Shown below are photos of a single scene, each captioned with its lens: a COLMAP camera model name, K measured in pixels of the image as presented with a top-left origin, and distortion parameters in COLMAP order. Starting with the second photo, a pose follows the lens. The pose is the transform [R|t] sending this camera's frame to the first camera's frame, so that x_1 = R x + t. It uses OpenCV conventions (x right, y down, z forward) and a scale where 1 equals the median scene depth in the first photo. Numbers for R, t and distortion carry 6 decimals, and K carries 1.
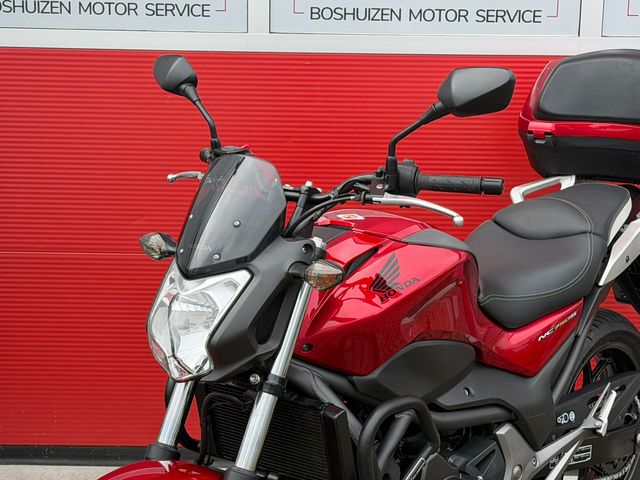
lens RADIAL K [[1322.1, 0, 320.2], [0, 1322.1, 242.0], [0, 0, 1]] dist [0.131595, 0.000000]
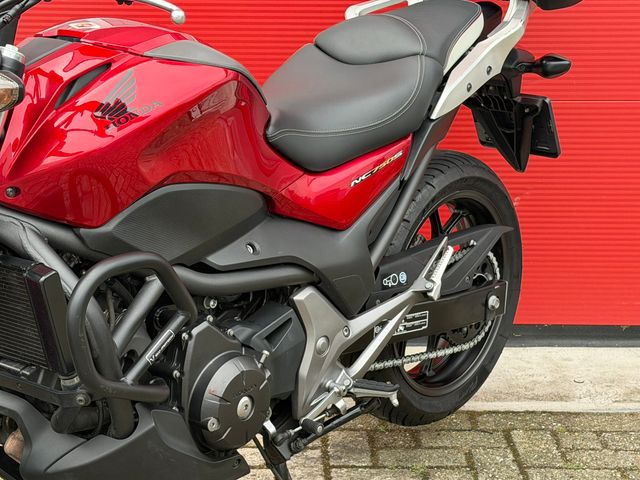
lens RADIAL K [[1322.1, 0, 316.9], [0, 1322.1, 235.0], [0, 0, 1]] dist [0.131595, 0.000000]
pose [[0.999822, -0.011050, 0.015262, 0.136040], [0.009629, 0.995878, 0.090187, 0.031942], [-0.016196, -0.090024, 0.995808, 0.194307]]
